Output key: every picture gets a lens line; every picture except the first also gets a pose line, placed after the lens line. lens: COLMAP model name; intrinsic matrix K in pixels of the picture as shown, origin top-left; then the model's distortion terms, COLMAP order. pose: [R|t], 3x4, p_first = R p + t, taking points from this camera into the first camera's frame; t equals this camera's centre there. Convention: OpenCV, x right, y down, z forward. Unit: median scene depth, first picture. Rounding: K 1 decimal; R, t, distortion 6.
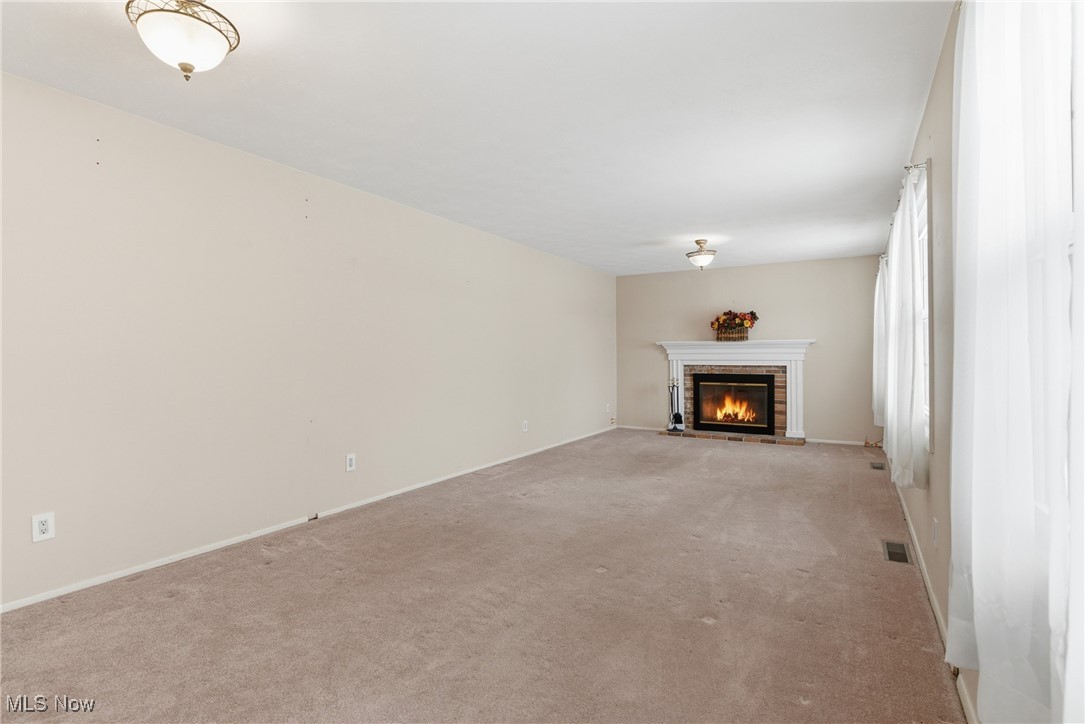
lens RADIAL K [[583.9, 0, 543.8], [0, 583.9, 358.1], [0, 0, 1]] dist [-0.001724, -0.000127]
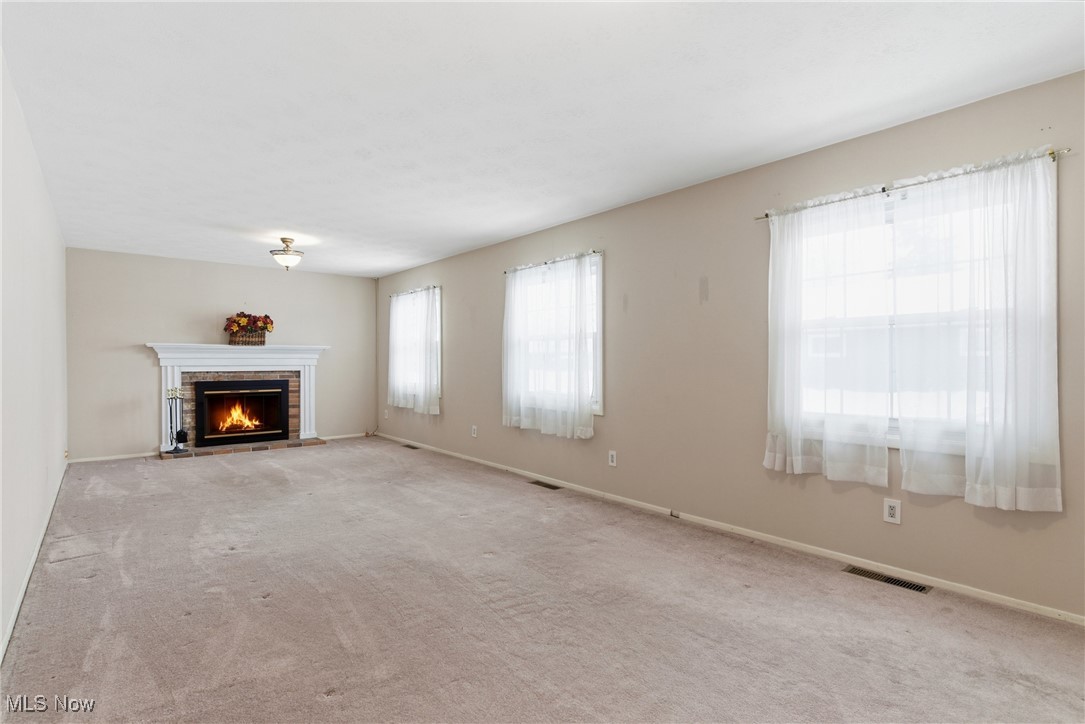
lens RADIAL K [[583.9, 0, 542.6], [0, 583.9, 363.3], [0, 0, 1]] dist [-0.001724, -0.000127]
pose [[0.240574, -0.002079, 0.970629, -0.474761], [0.002290, 0.999996, 0.001574, -0.000684], [-0.970628, 0.001844, 0.240578, 0.319356]]
